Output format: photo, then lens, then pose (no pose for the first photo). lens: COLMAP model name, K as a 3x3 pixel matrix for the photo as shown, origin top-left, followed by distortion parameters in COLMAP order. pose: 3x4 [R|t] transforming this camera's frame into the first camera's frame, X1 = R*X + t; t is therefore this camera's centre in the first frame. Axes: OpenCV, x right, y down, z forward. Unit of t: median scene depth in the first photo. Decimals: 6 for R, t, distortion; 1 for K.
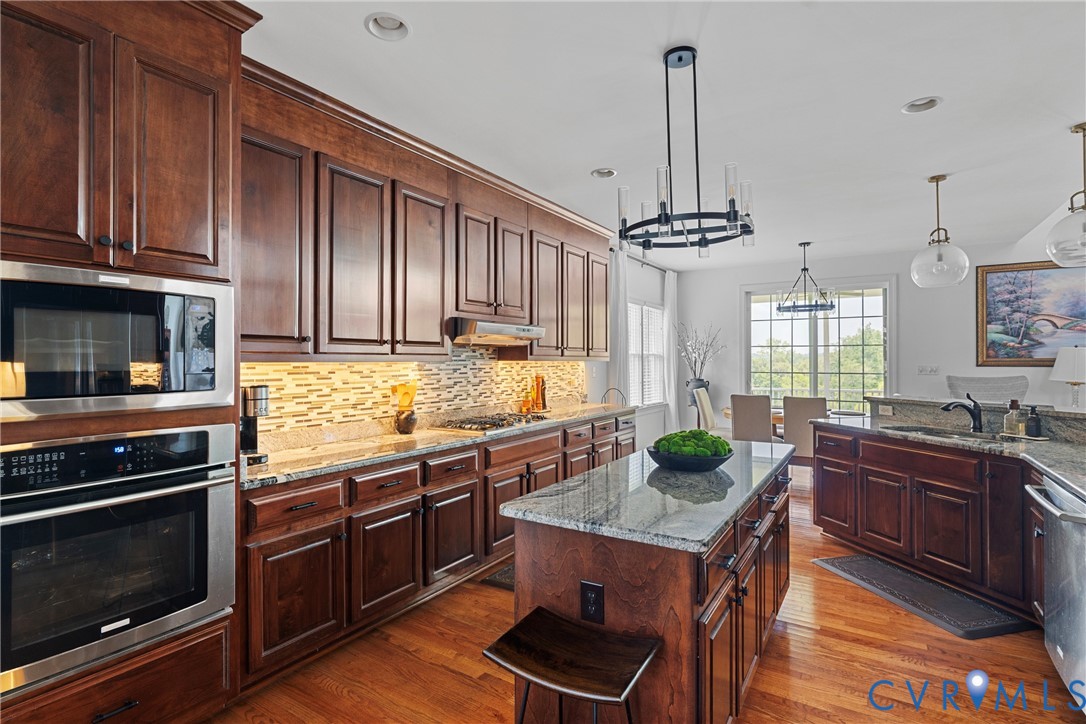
lens RADIAL K [[511.0, 0, 539.4], [0, 511.0, 358.7], [0, 0, 1]] dist [-0.001035, 0.000069]
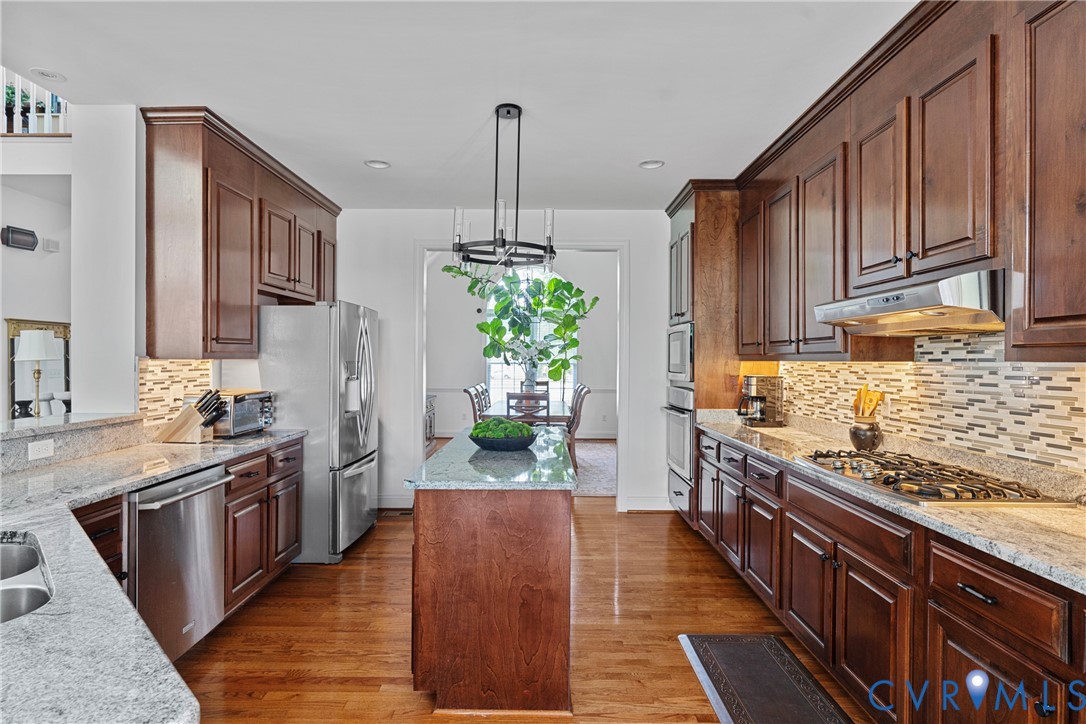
lens RADIAL K [[574.3, 0, 541.7], [0, 574.3, 359.7], [0, 0, 1]] dist [-0.002688, -0.000326]
pose [[-0.832419, -0.002339, -0.554141, 0.606457], [-0.001154, 0.999996, -0.002488, 0.005457], [0.554145, -0.001432, -0.832419, 1.358888]]
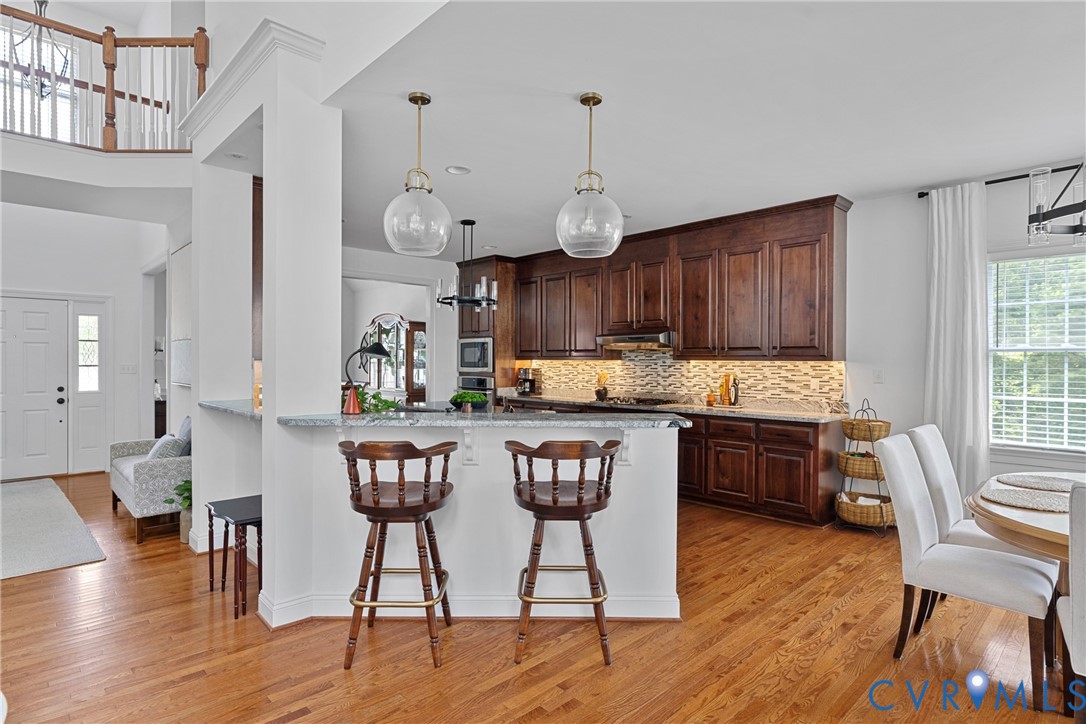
lens RADIAL K [[580.0, 0, 545.3], [0, 580.0, 362.1], [0, 0, 1]] dist [-0.002858, 0.000623]
pose [[-0.212743, 0.008016, -0.977075, 1.676184], [0.003599, 0.999966, 0.007420, -0.003331], [0.977101, -0.001938, -0.212765, 1.156263]]
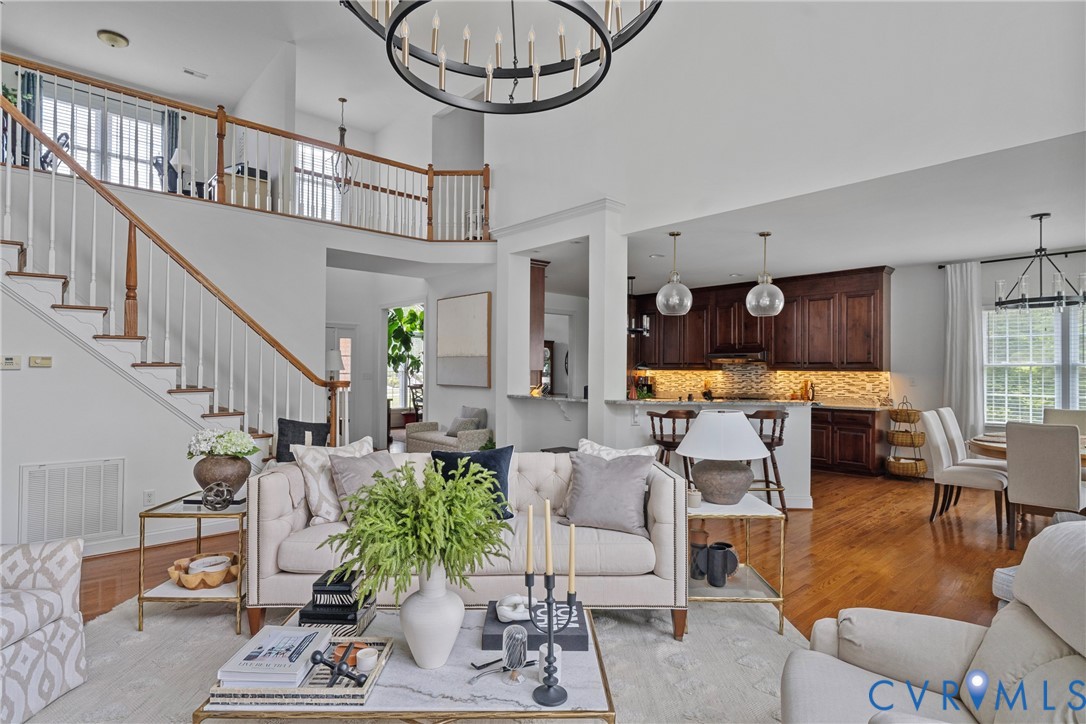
lens RADIAL K [[574.3, 0, 543.1], [0, 574.3, 363.2], [0, 0, 1]] dist [-0.002688, -0.000326]
pose [[-0.236879, -0.006764, -0.971516, 2.523166], [0.000916, 0.999974, -0.007186, -0.010353], [0.971539, -0.002592, -0.236867, 0.820035]]
